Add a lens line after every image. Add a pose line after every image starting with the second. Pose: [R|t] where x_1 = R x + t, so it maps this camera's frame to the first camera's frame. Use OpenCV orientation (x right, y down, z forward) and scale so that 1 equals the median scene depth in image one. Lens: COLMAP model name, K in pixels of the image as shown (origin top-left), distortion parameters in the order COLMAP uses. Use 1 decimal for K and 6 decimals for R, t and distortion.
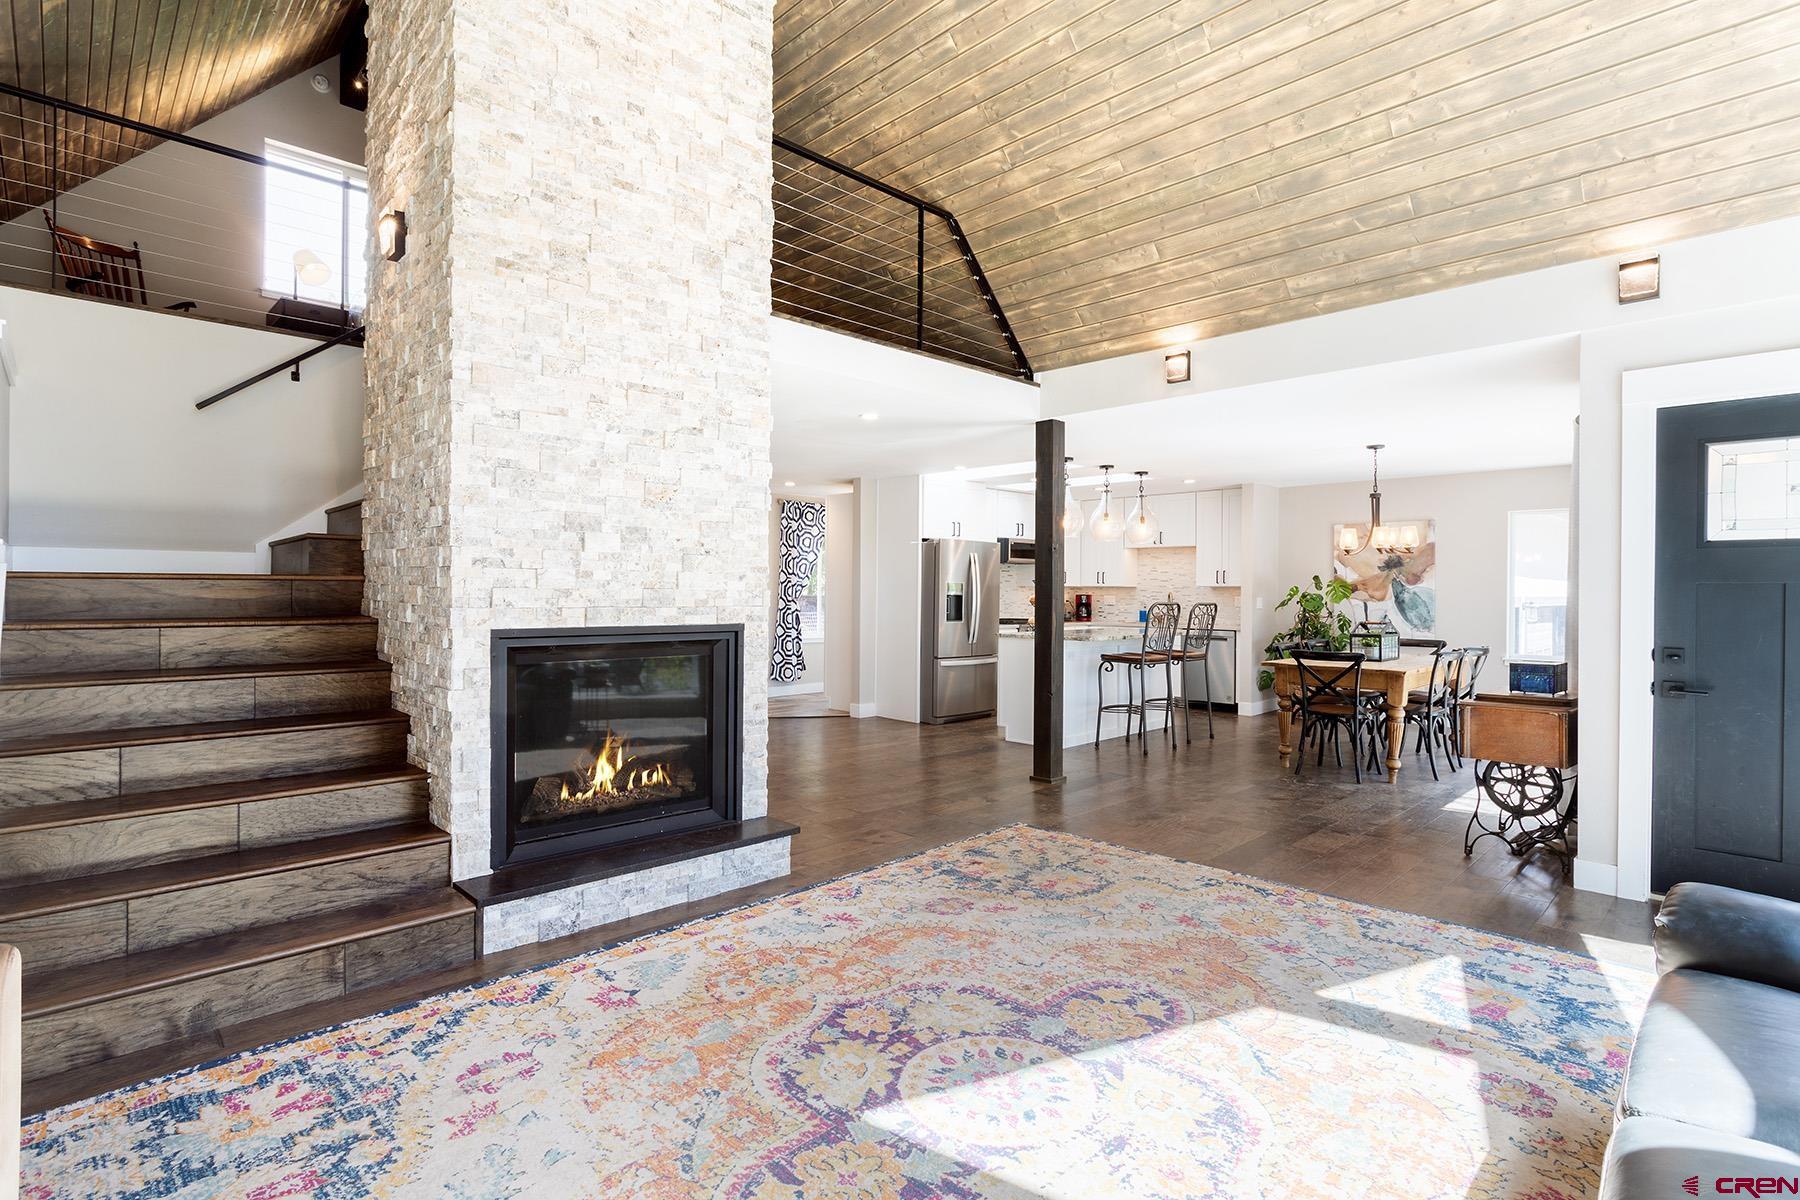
lens RADIAL K [[871.1, 0, 900.0], [0, 871.1, 600.0], [0, 0, 1]] dist [-0.009389, 0.000370]
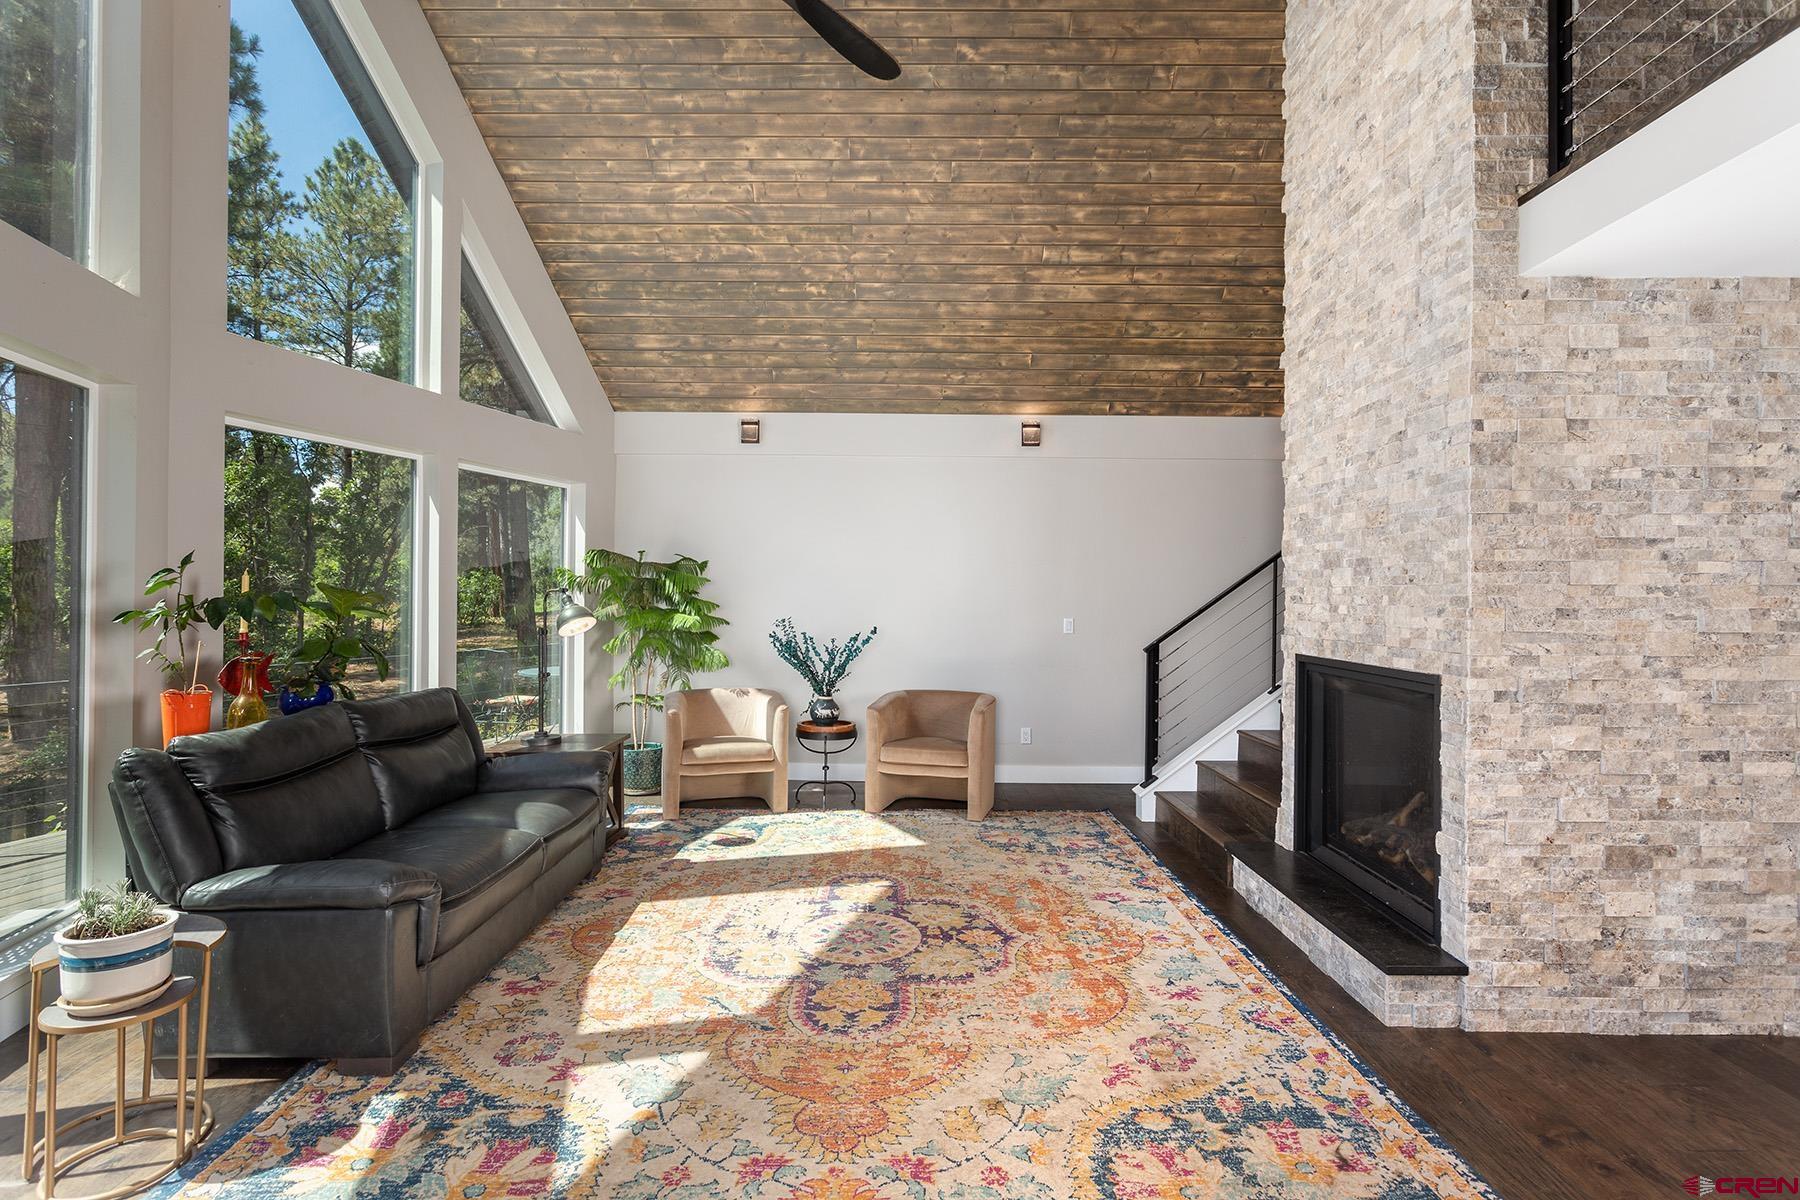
lens RADIAL K [[869.0, 0, 895.5], [0, 869.0, 594.6], [0, 0, 1]] dist [-0.016520, 0.008405]
pose [[-0.705009, -0.014129, -0.709058, 0.789218], [-0.020259, 0.999795, 0.000221, -0.037807], [0.708909, 0.014520, -0.705150, 1.430566]]
